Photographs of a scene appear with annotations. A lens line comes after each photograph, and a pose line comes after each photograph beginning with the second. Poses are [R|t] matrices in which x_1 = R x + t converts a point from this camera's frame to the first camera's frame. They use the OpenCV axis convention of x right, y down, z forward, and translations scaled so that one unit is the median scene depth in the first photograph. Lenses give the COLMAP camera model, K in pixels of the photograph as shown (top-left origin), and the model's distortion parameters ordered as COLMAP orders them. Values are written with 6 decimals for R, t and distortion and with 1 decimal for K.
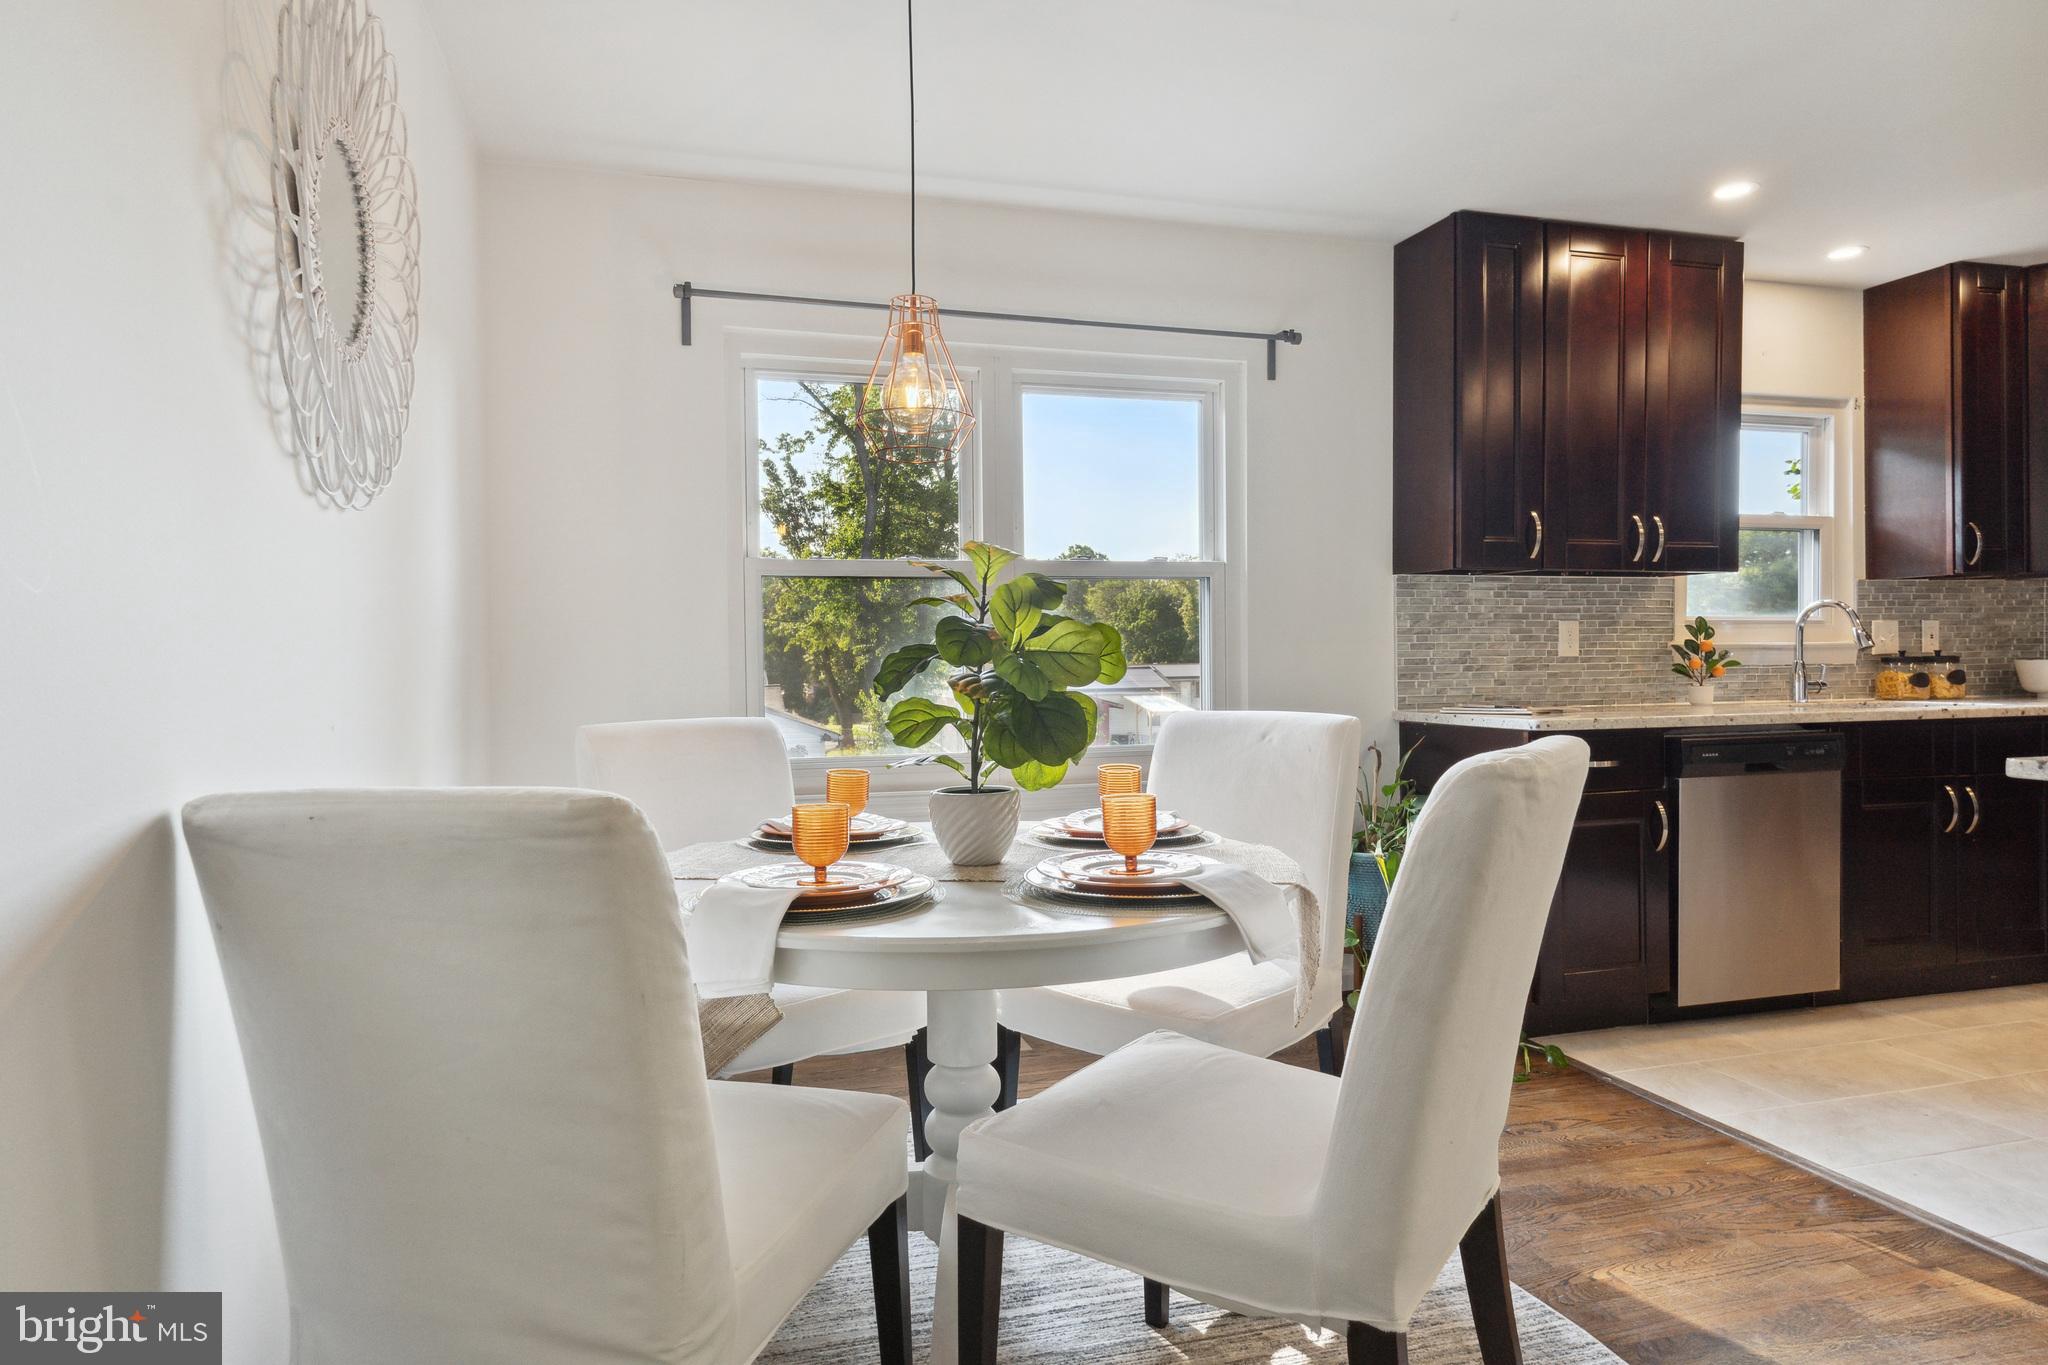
lens RADIAL K [[1150.6, 0, 1024.2], [0, 1150.6, 689.5], [0, 0, 1]] dist [-0.002786, -0.000829]
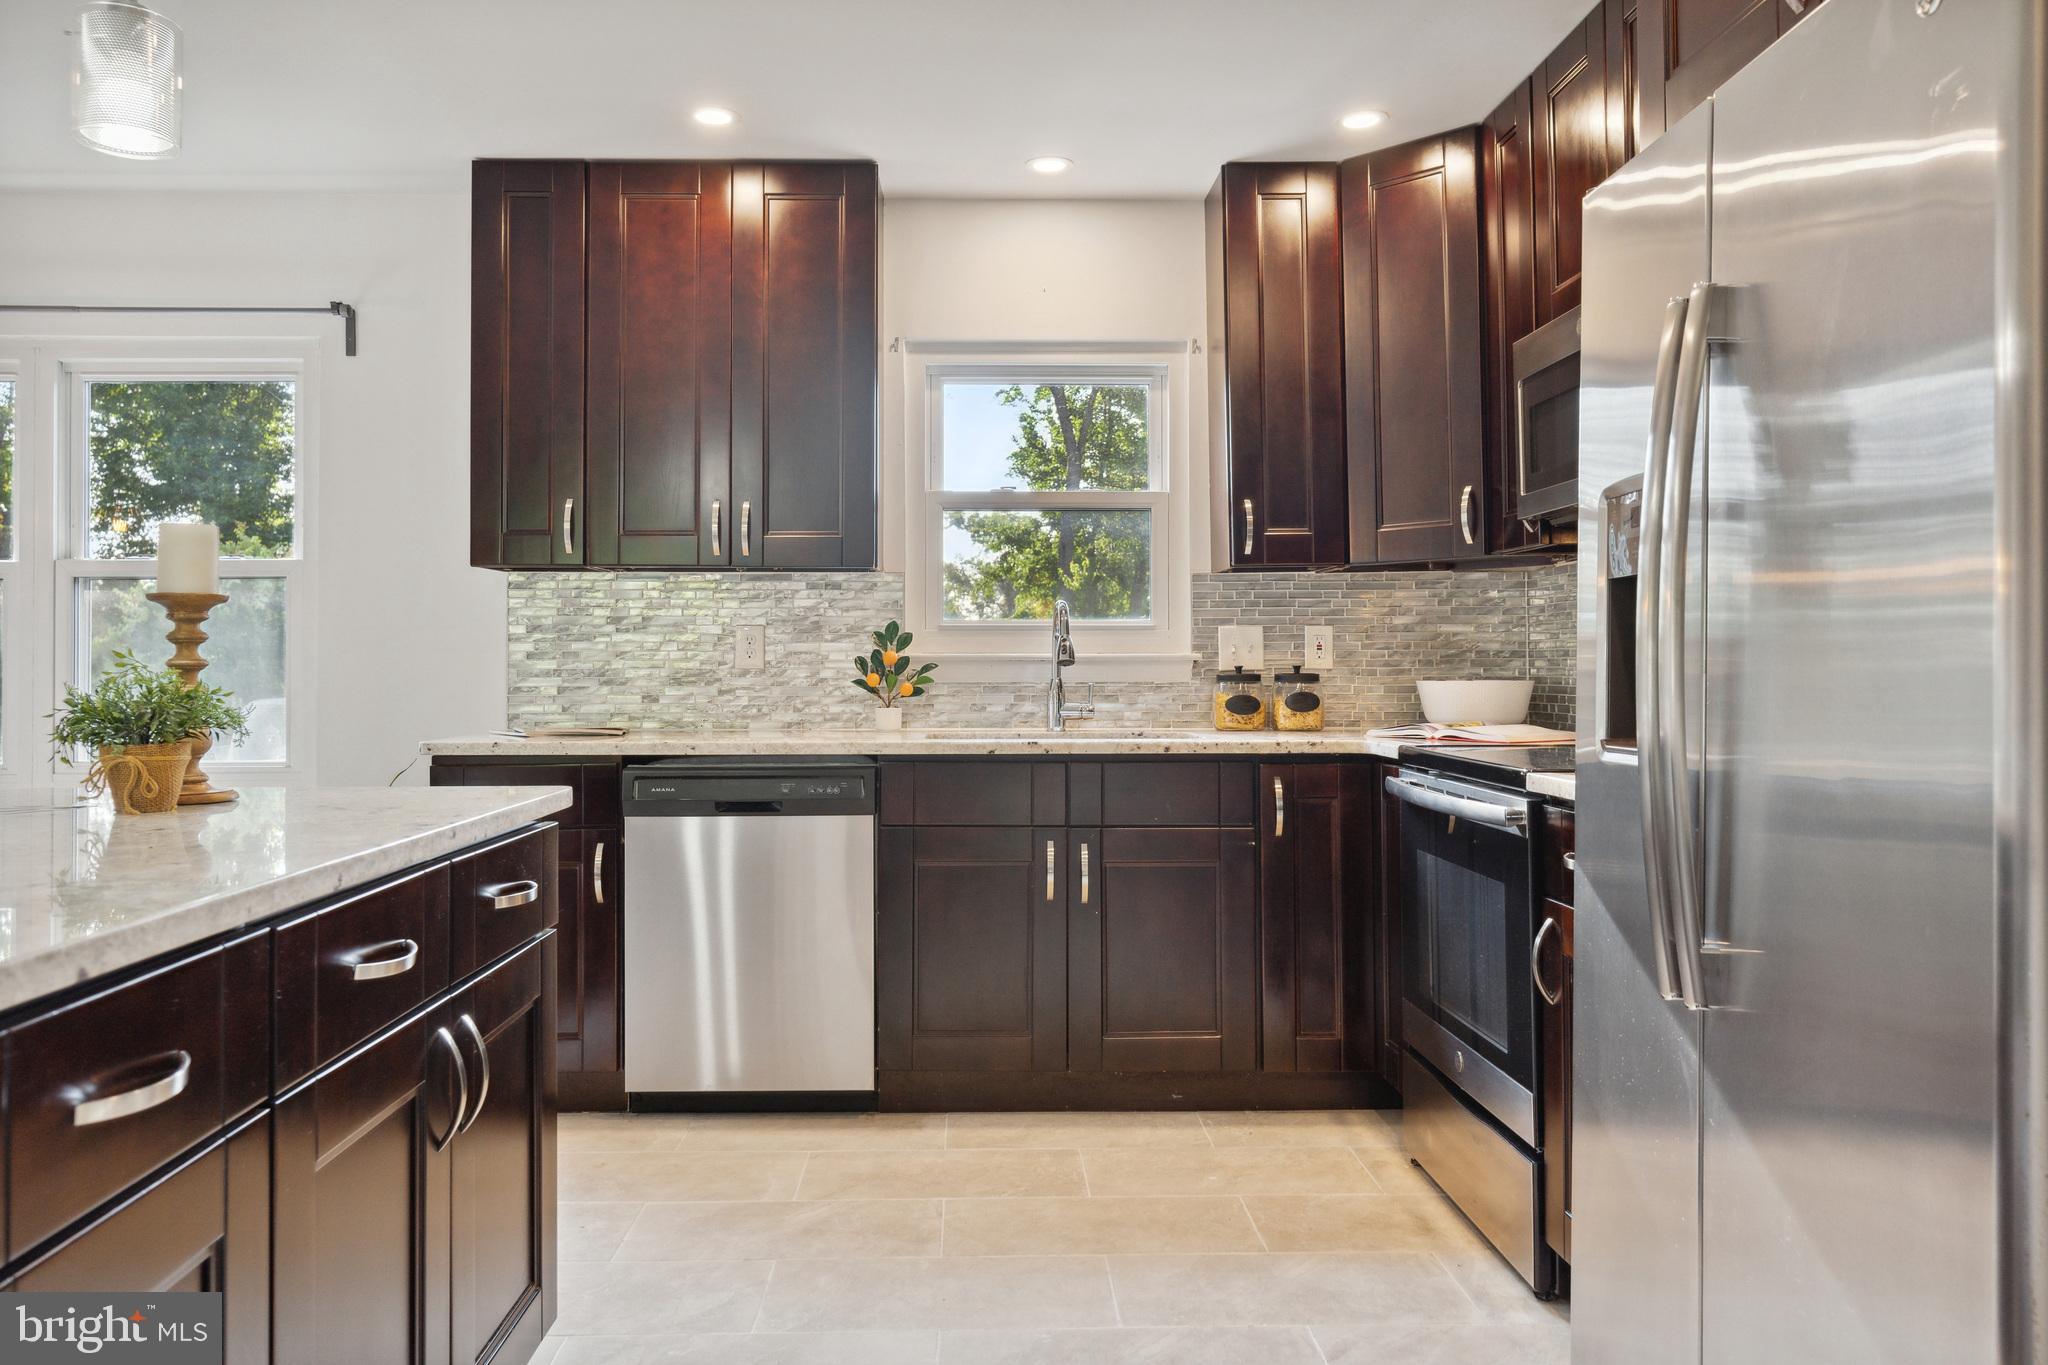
lens RADIAL K [[1454.4, 0, 1020.9], [0, 1454.4, 669.6], [0, 0, 1]] dist [-0.007856, -0.000825]
pose [[0.974455, 0.010103, -0.224357, 0.875185], [-0.014468, 0.999737, -0.017817, -0.012638], [0.224118, 0.020608, 0.974344, 0.026343]]
